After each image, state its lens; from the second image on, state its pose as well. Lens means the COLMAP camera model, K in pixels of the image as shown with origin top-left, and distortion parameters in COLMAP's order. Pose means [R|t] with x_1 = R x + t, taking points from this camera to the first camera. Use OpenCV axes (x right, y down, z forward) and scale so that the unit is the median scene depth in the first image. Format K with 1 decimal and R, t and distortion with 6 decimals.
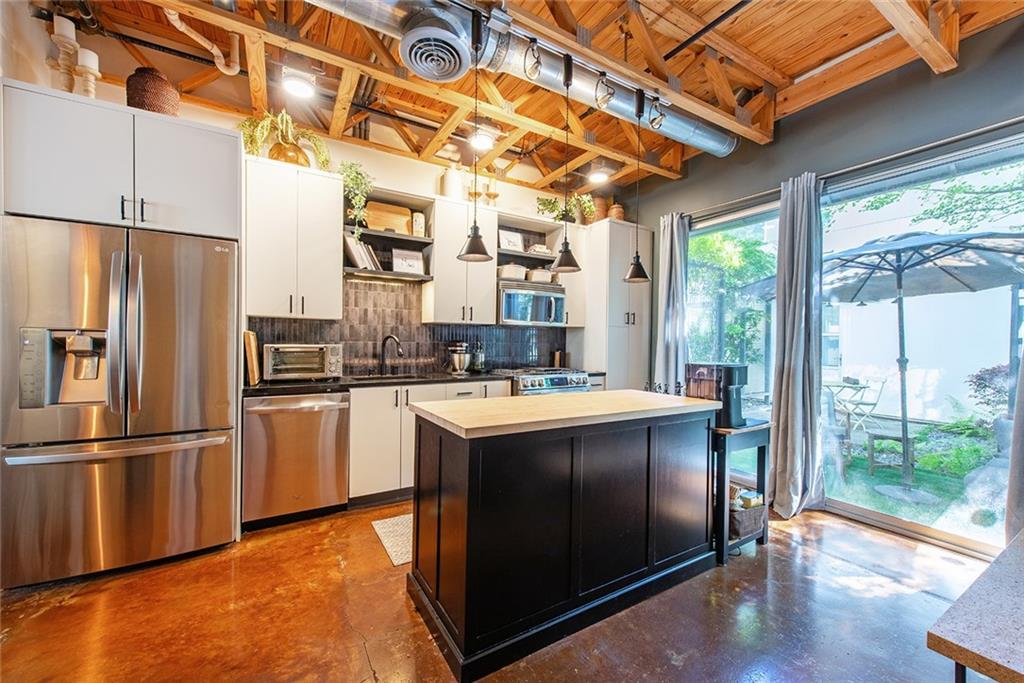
lens RADIAL K [[399.2, 0, 515.0], [0, 399.2, 345.2], [0, 0, 1]] dist [0.011975, -0.001004]
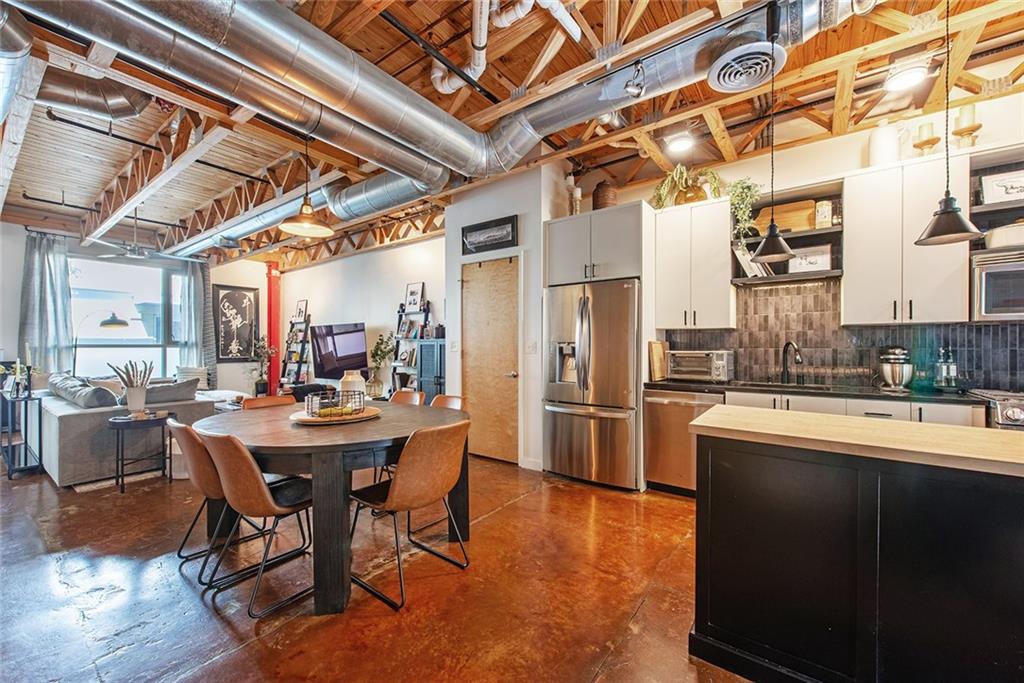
lens RADIAL K [[399.2, 0, 518.2], [0, 399.2, 345.0], [0, 0, 1]] dist [0.011975, -0.001004]
pose [[0.386934, -0.011920, -0.922030, 0.313201], [-0.005999, 0.999863, -0.015443, 0.002054], [0.922088, 0.011507, 0.386809, 0.048000]]
